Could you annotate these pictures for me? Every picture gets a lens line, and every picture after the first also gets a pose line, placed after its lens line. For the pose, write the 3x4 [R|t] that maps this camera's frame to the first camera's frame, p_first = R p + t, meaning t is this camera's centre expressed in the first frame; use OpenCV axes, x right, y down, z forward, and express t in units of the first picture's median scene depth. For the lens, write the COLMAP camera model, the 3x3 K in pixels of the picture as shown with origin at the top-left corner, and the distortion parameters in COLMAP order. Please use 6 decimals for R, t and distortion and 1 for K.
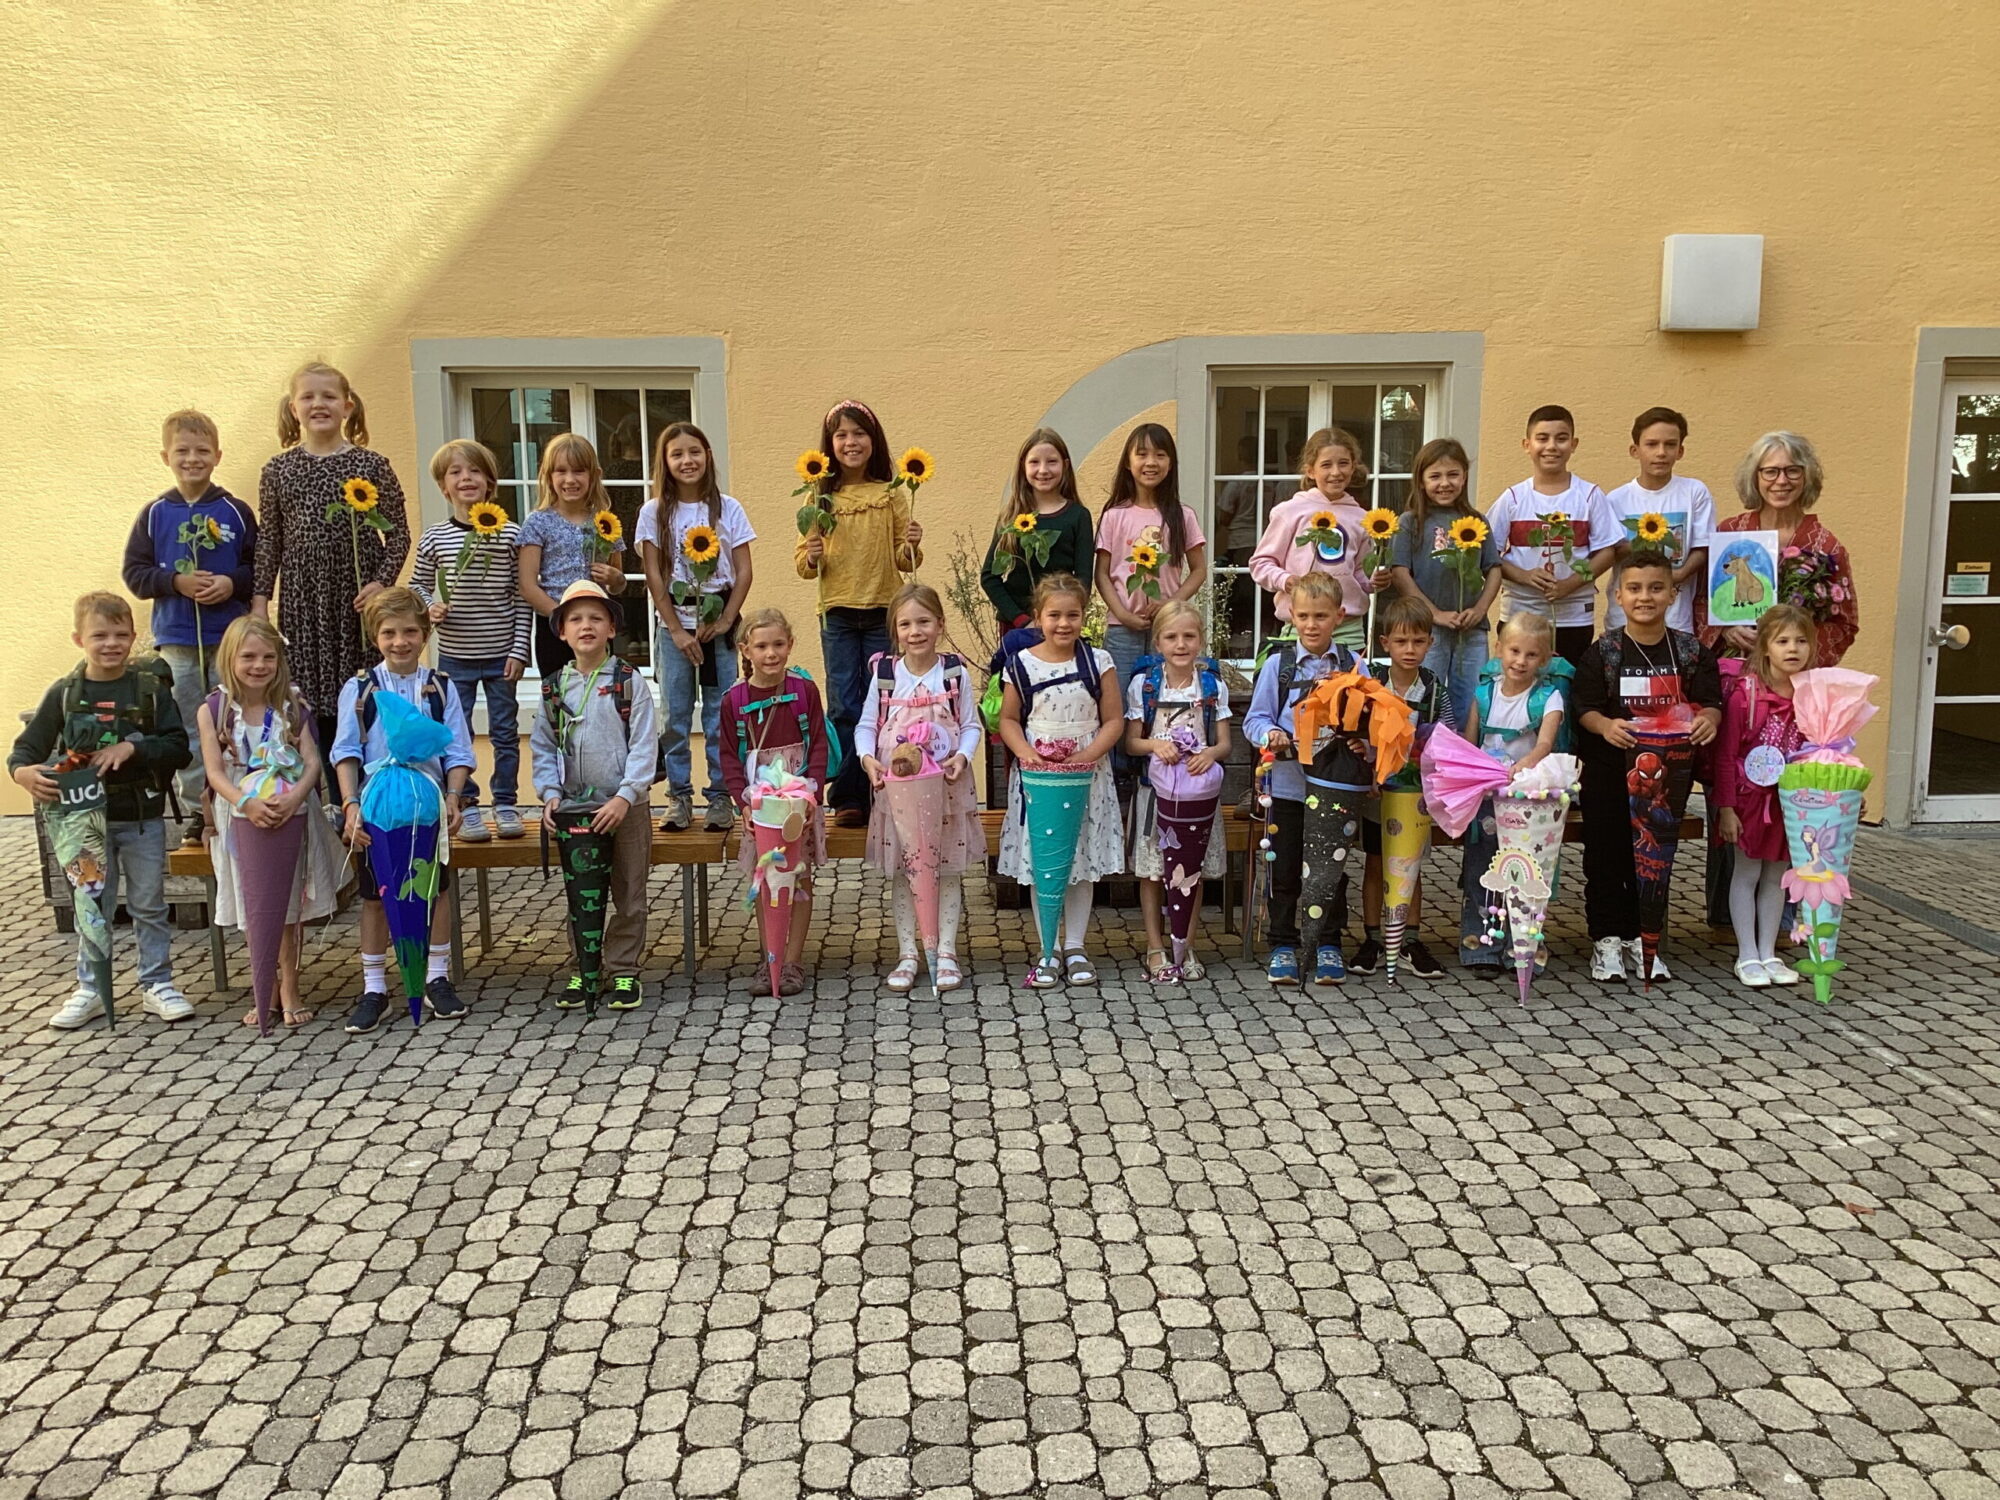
lens RADIAL K [[1767.2, 0, 1000.4], [0, 1767.2, 732.2], [0, 0, 1]] dist [0.066882, -0.126295]
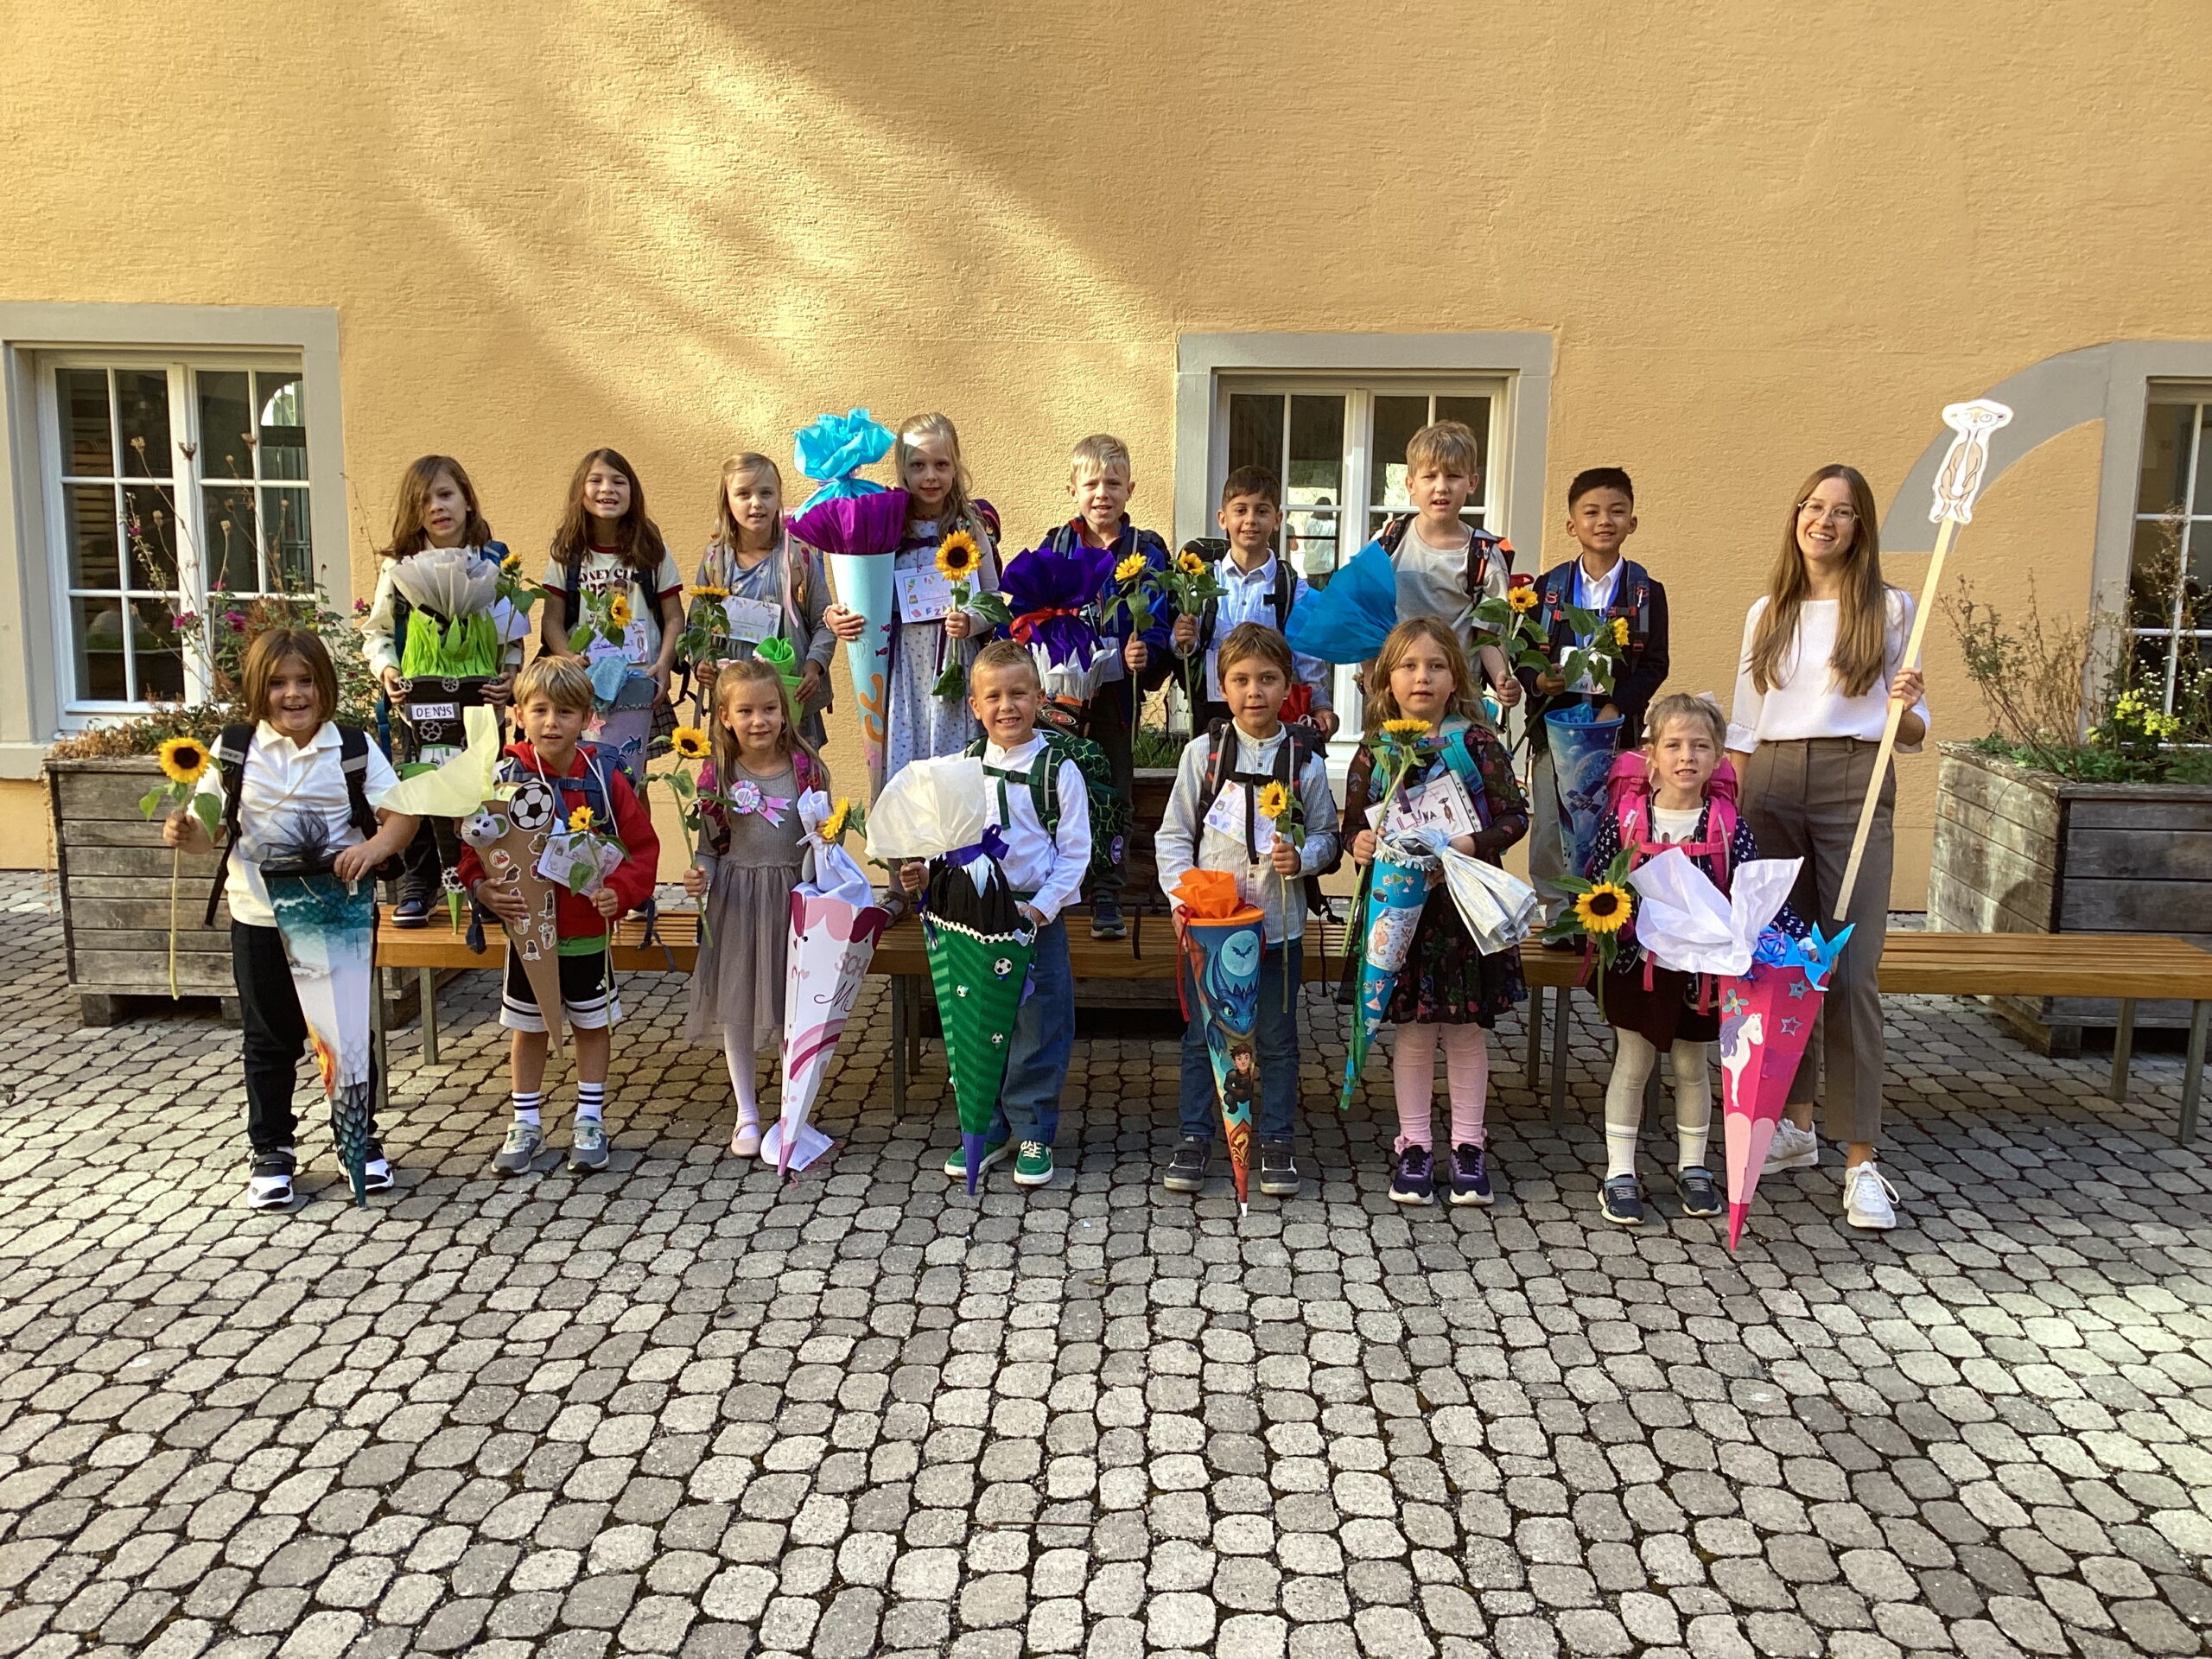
lens RADIAL K [[1954.5, 0, 1105.2], [0, 1954.5, 816.4], [0, 0, 1]] dist [0.066882, -0.126295]
pose [[0.997088, 0.033711, -0.068410, -0.538724], [-0.032300, 0.999244, 0.021624, -0.019453], [0.069087, -0.019351, 0.997423, 0.122885]]
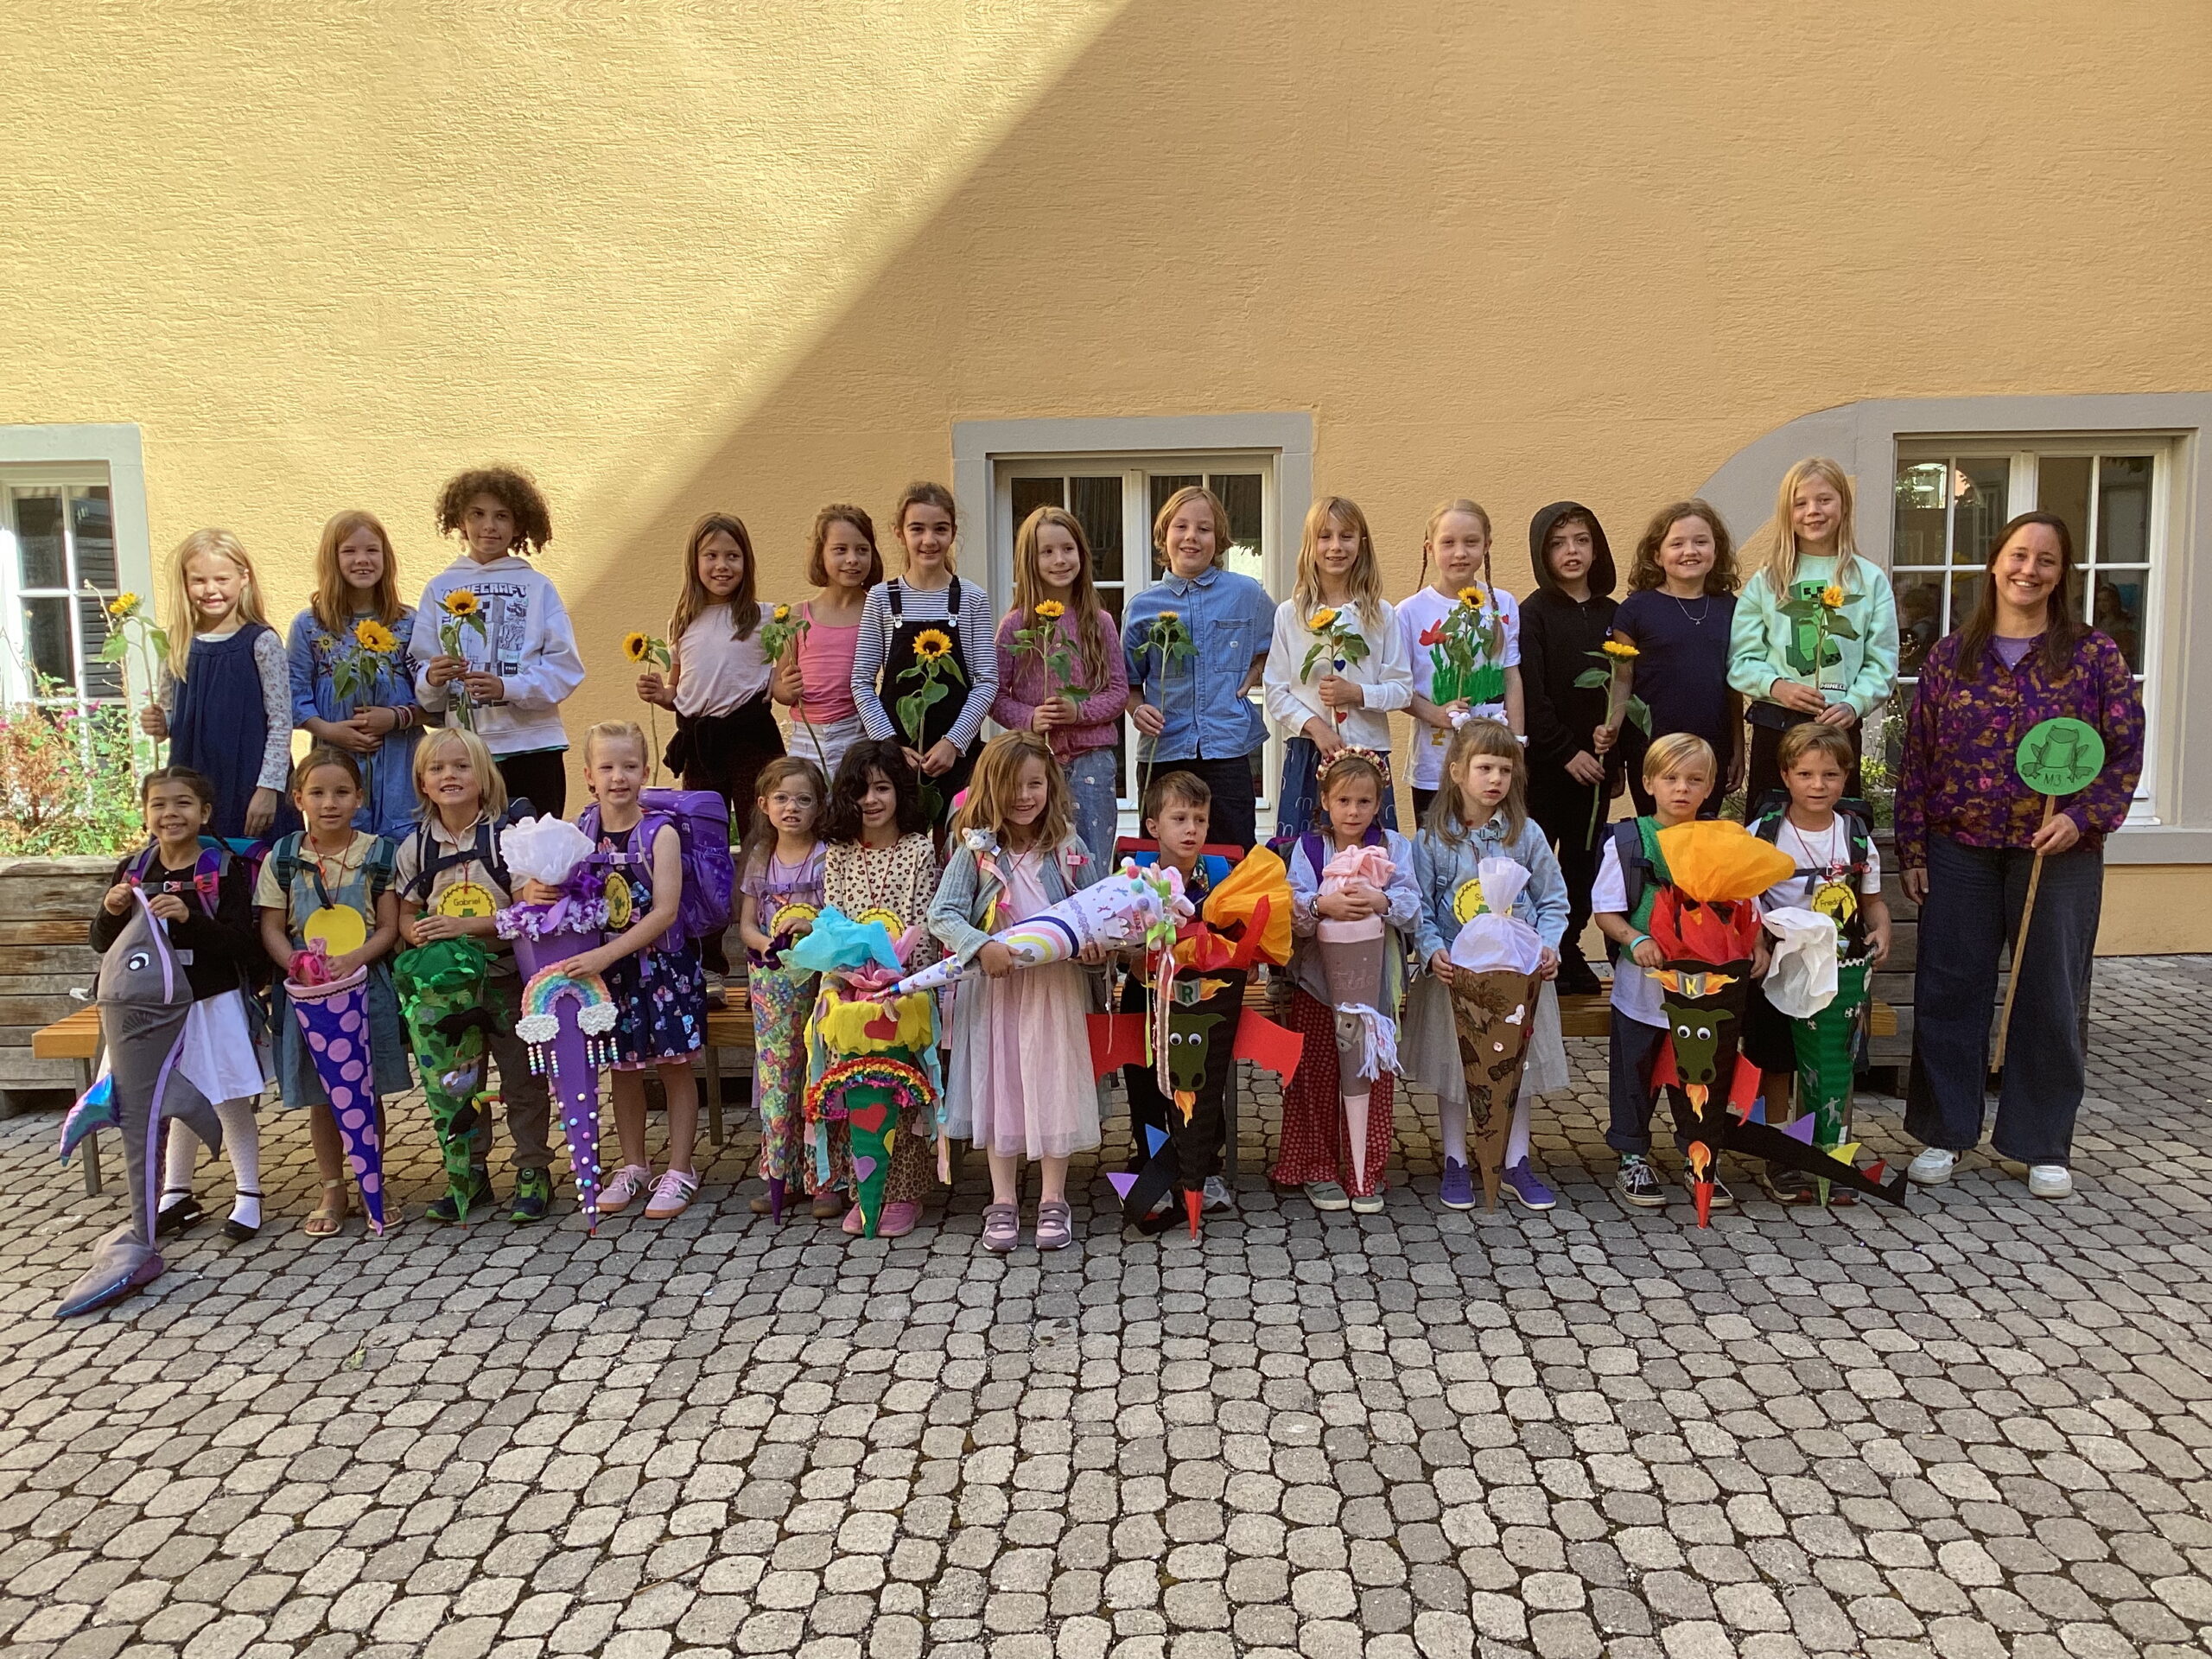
lens RADIAL K [[1954.5, 0, 1113.8], [0, 1954.5, 813.6], [0, 0, 1]] dist [0.066882, -0.126295]
pose [[0.997059, 0.001185, -0.076625, -0.328794], [-0.002989, 0.999721, -0.023439, -0.012399], [0.076576, 0.023600, 0.996784, 0.103757]]
